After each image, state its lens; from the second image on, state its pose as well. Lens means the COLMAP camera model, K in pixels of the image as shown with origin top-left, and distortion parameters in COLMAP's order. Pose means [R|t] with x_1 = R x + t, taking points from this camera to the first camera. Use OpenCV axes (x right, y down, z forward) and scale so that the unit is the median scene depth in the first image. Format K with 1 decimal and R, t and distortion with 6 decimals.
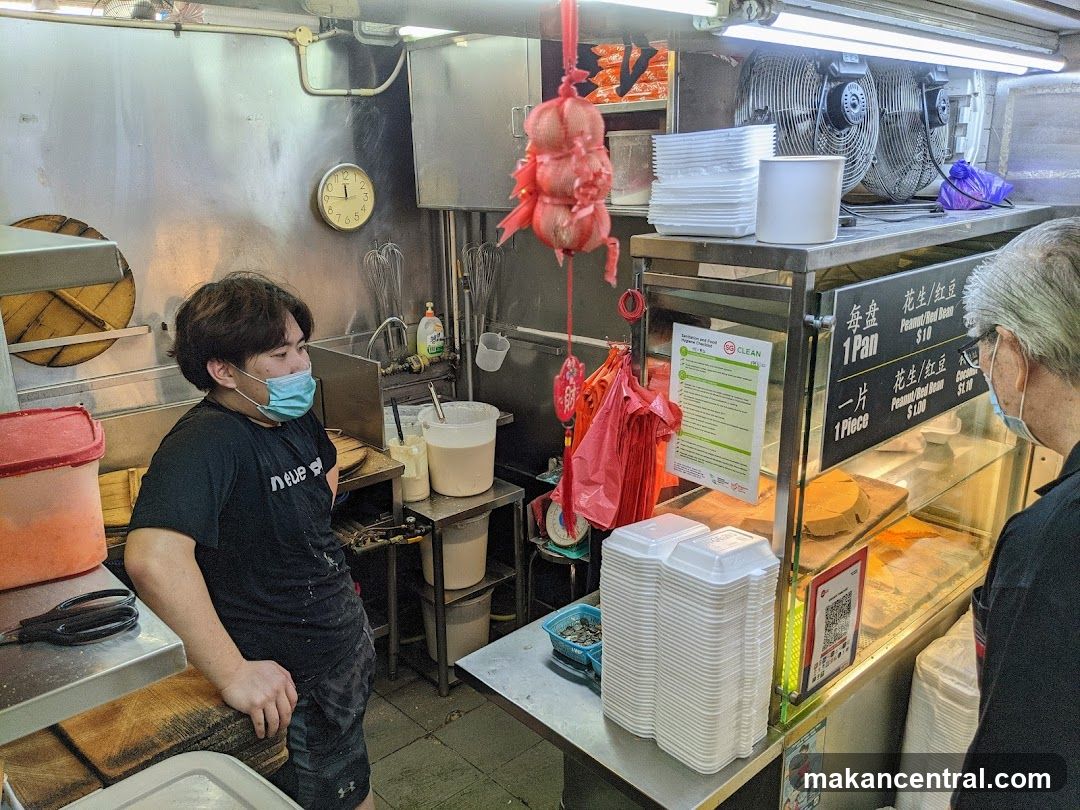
lens RADIAL K [[853.0, 0, 521.2], [0, 853.0, 426.9], [0, 0, 1]] dist [0.064659, -0.093034]
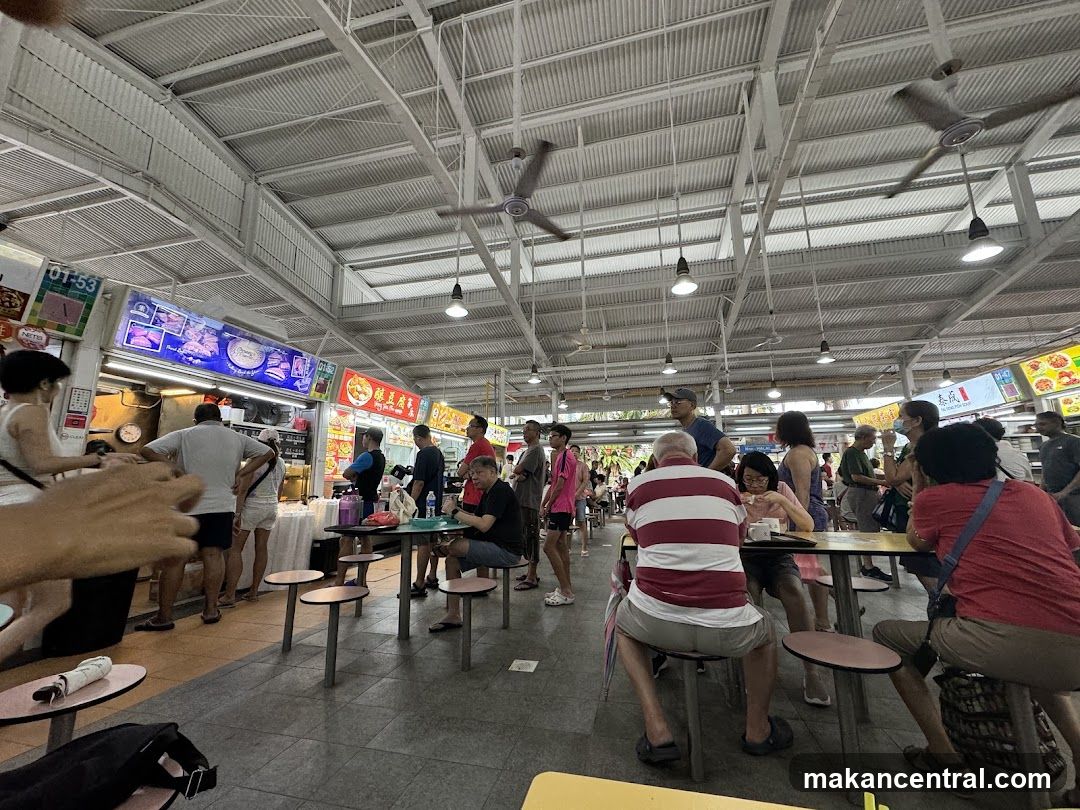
lens RADIAL K [[425.6, 0, 538.0], [0, 425.6, 402.1], [0, 0, 1]] dist [-0.000018, 0.000175]
pose [[0.830763, 0.113217, 0.544991, 0.252213], [0.163950, 0.885892, -0.433954, 0.757551], [-0.531934, 0.449864, 0.717404, -1.376784]]
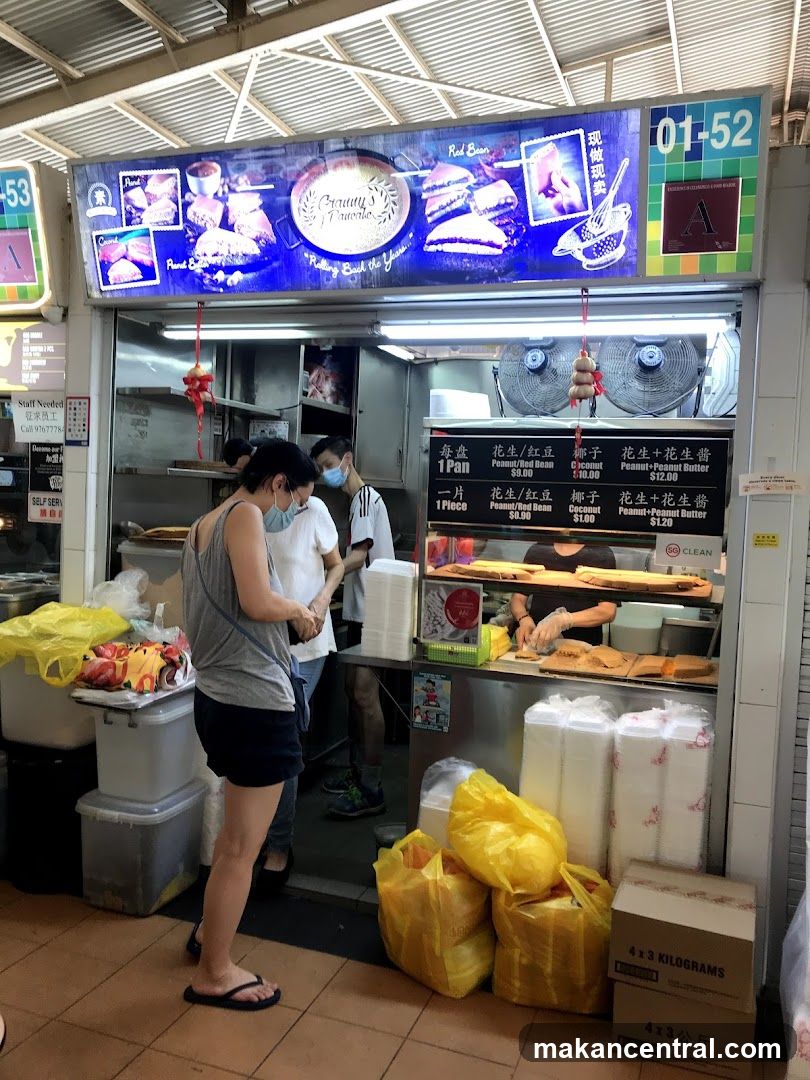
lens RADIAL K [[893.1, 0, 411.0], [0, 893.1, 539.2], [0, 0, 1]] dist [0.002132, 0.002744]
pose [[0.470641, 0.083207, -0.878392, 1.216456], [-0.318263, 0.944531, -0.081053, 0.151030], [0.822925, 0.317707, 0.471017, -0.022217]]
